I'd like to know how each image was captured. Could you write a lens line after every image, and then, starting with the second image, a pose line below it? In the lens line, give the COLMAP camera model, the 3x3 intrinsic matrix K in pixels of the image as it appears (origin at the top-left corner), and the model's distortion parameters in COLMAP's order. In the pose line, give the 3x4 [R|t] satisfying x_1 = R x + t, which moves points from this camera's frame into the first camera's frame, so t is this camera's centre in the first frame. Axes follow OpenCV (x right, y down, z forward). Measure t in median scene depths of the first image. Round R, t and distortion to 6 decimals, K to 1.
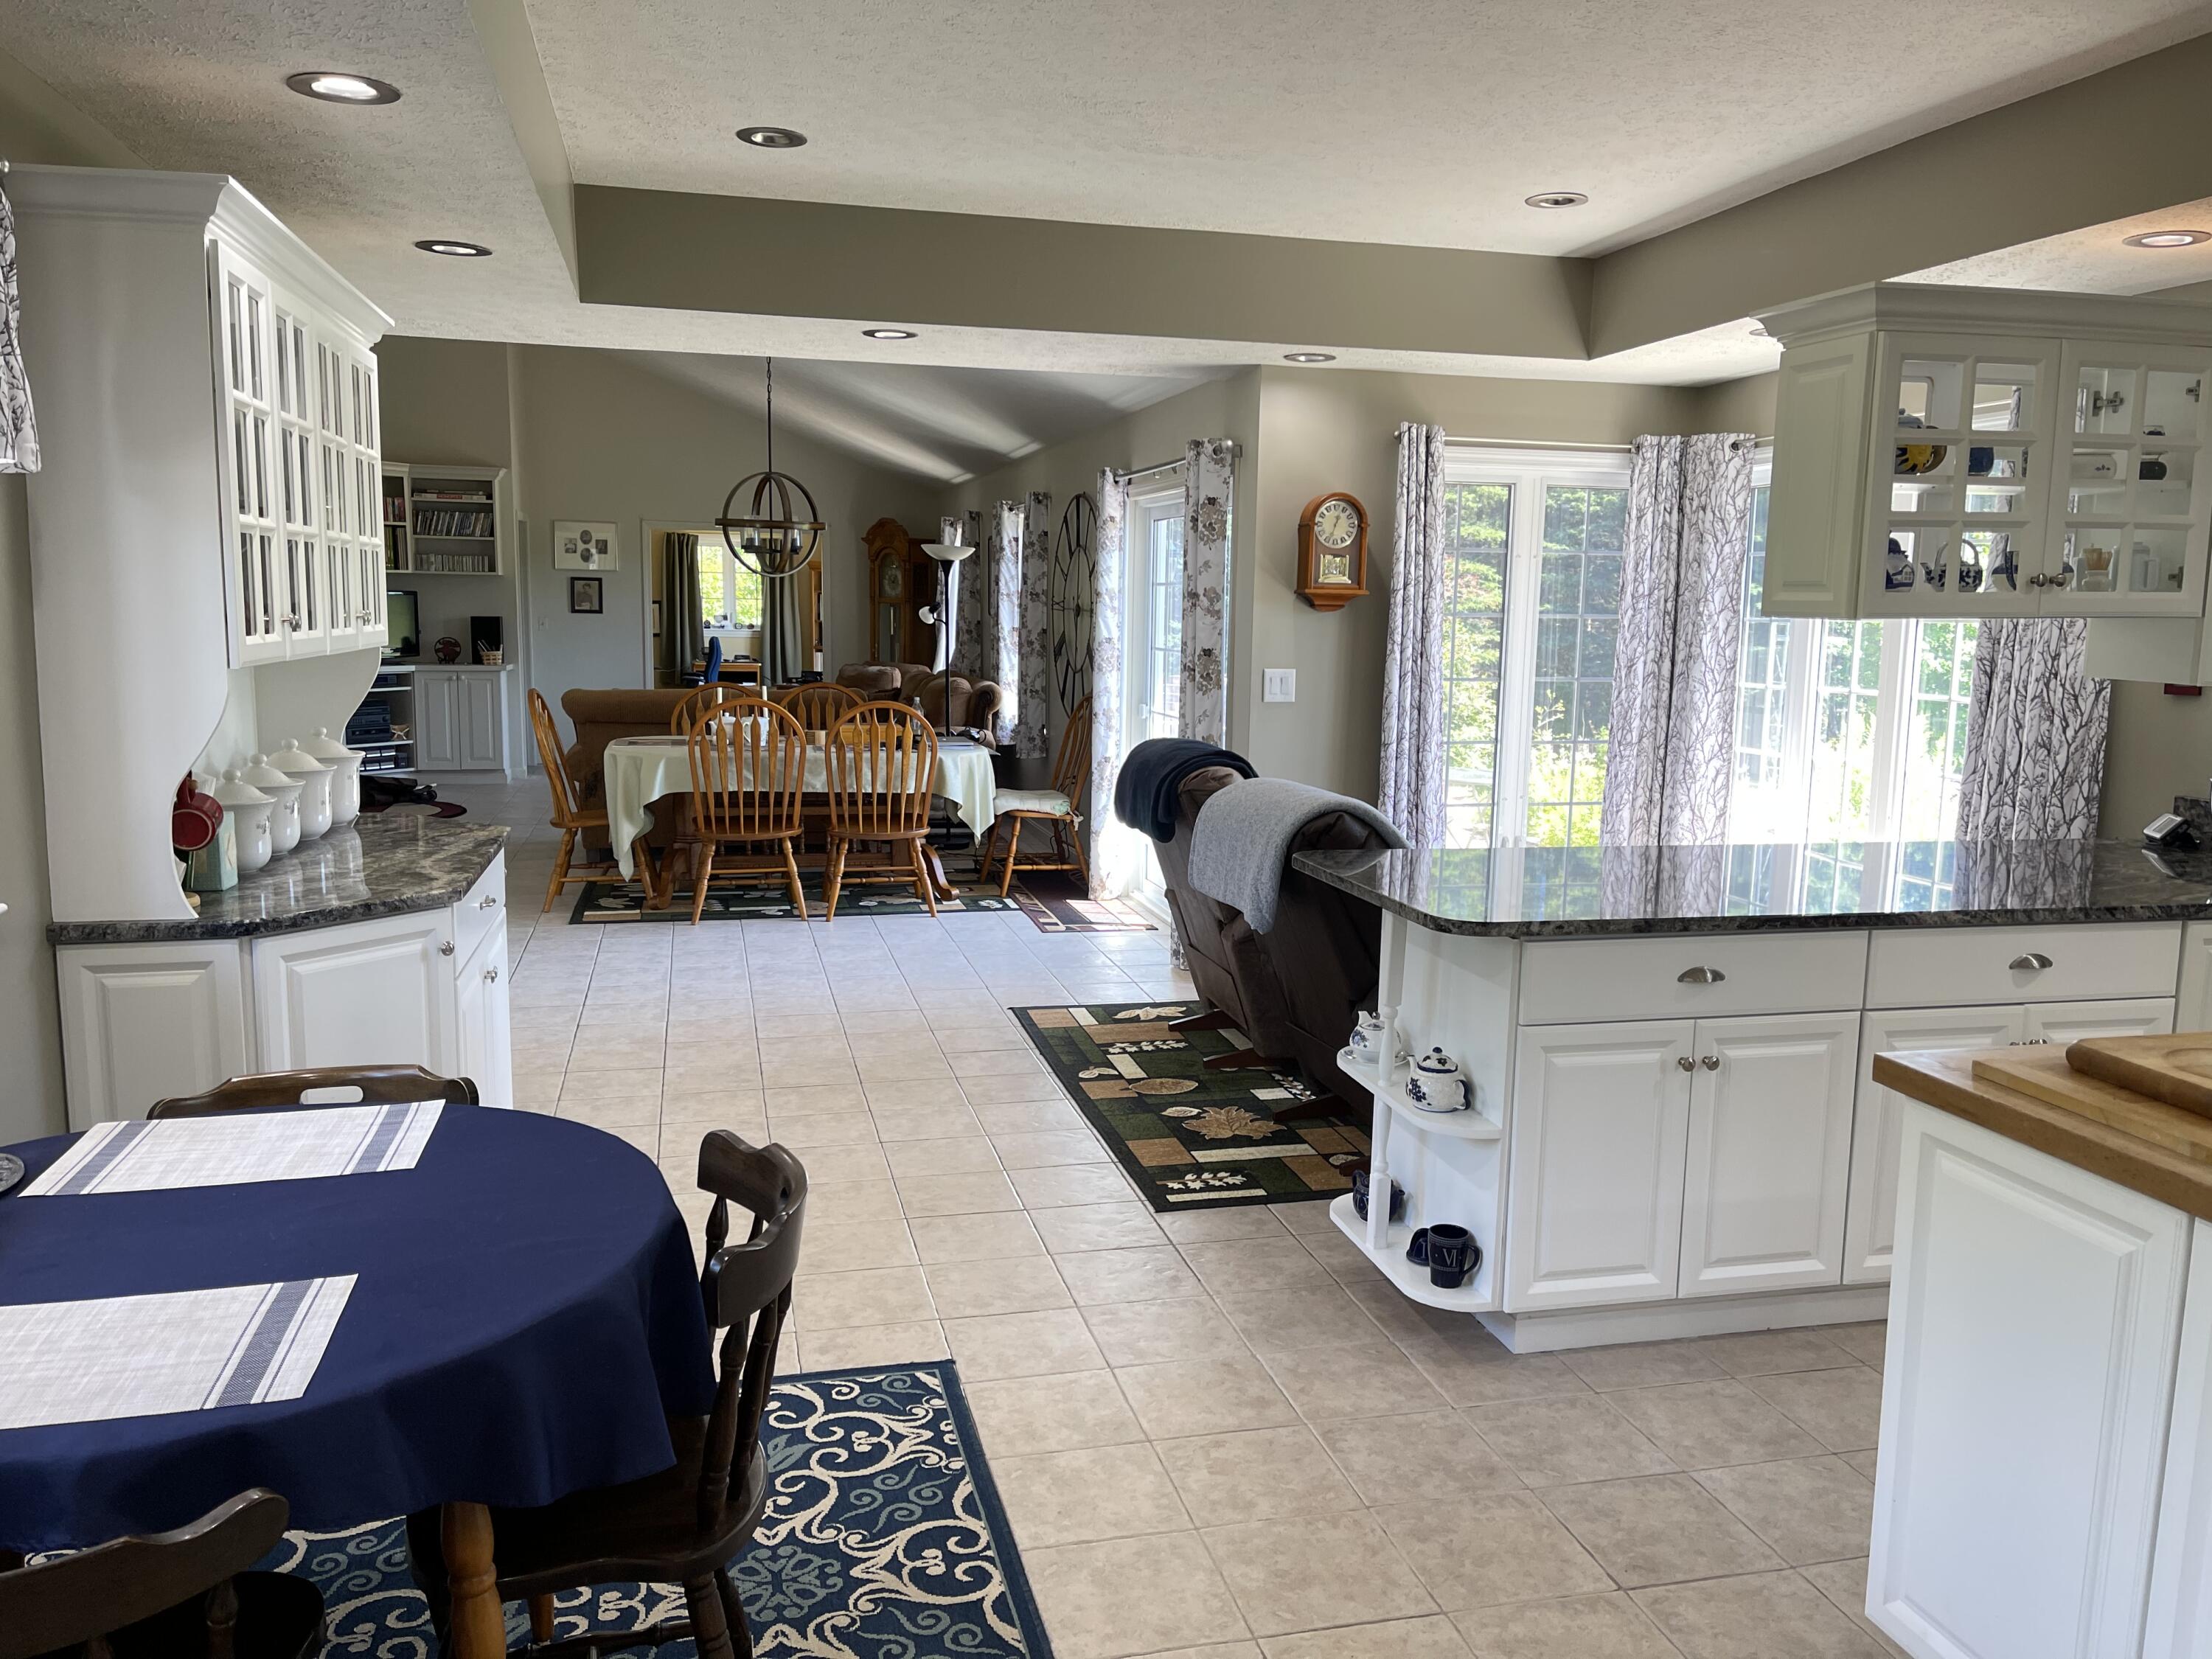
lens RADIAL K [[1660.5, 0, 1108.0], [0, 1660.5, 834.5], [0, 0, 1]] dist [0.031284, 0.000745]
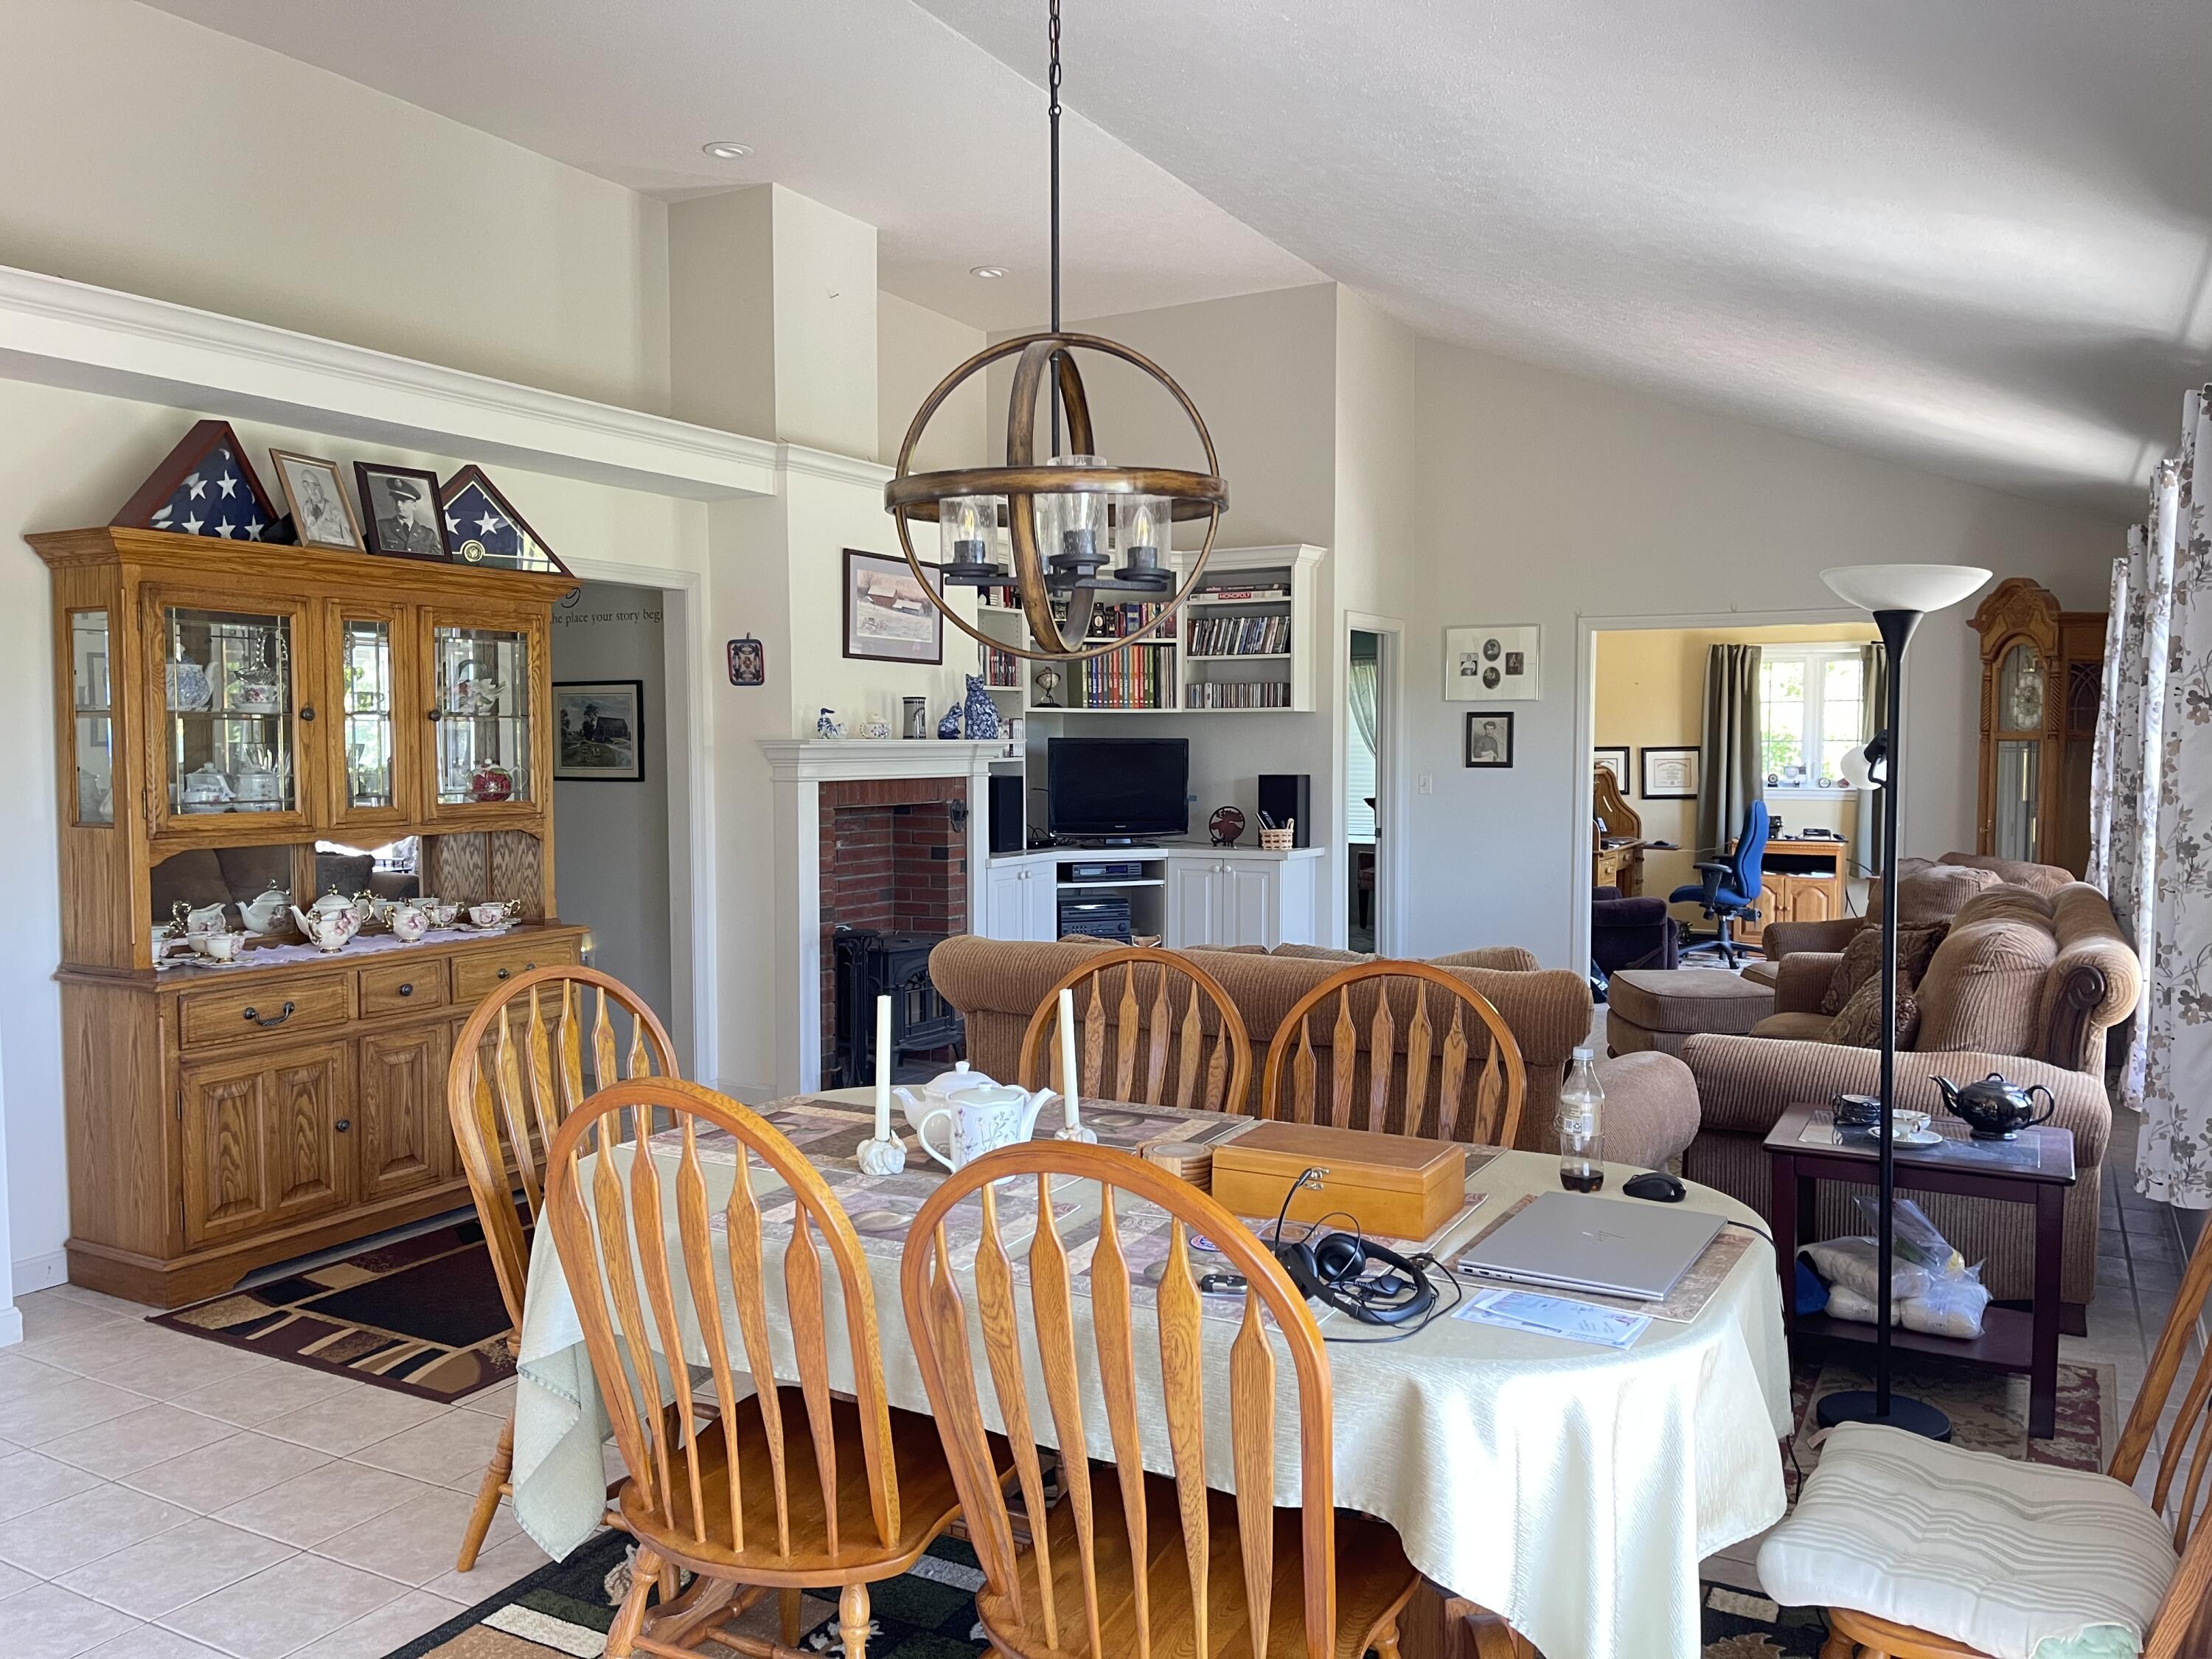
lens RADIAL K [[1660.5, 0, 1104.9], [0, 1660.5, 825.5], [0, 0, 1]] dist [0.031284, 0.000745]
pose [[0.734451, 0.014596, -0.678505, 0.013989], [-0.079349, 0.994758, -0.064492, -0.057722], [0.674007, 0.101205, 0.731760, 0.435736]]
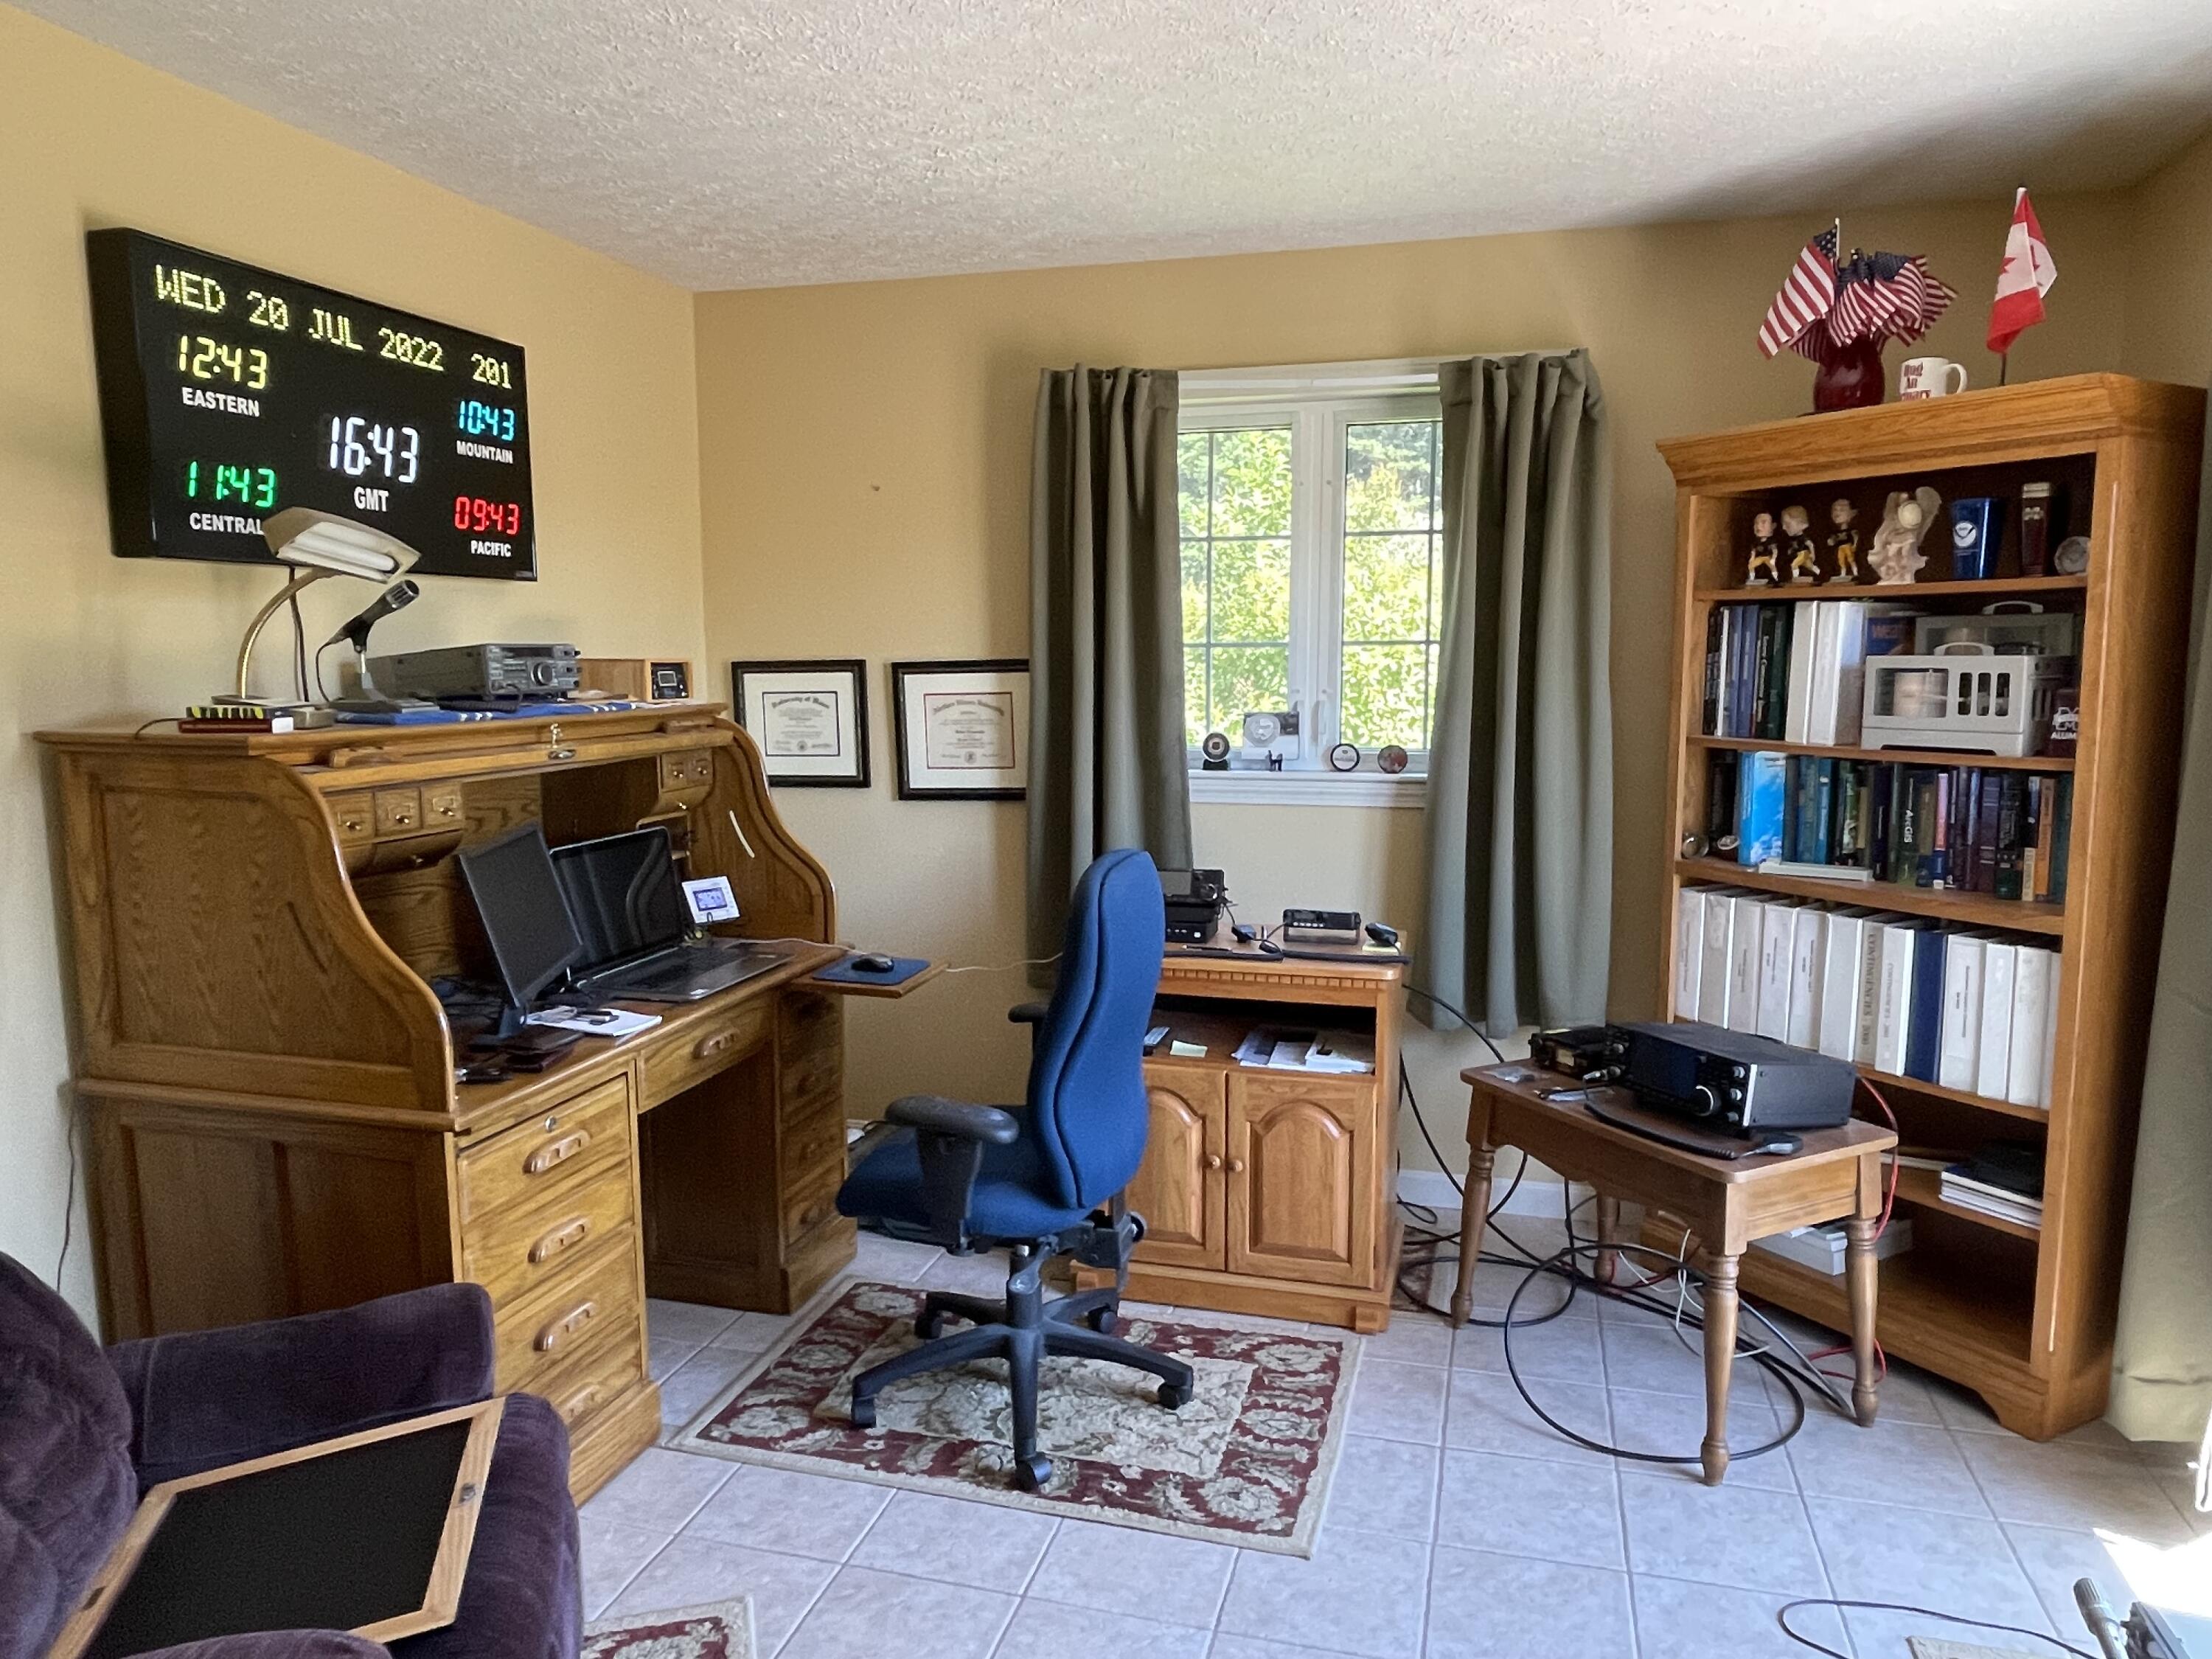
lens RADIAL K [[1433.1, 0, 1102.5], [0, 1433.1, 828.7], [0, 0, 1]] dist [0.000320, 0.000028]
pose [[0.869473, 0.046543, -0.491782, -0.190208], [-0.049149, 0.998762, 0.007630, -0.145495], [0.491529, 0.017537, 0.870685, 1.016319]]
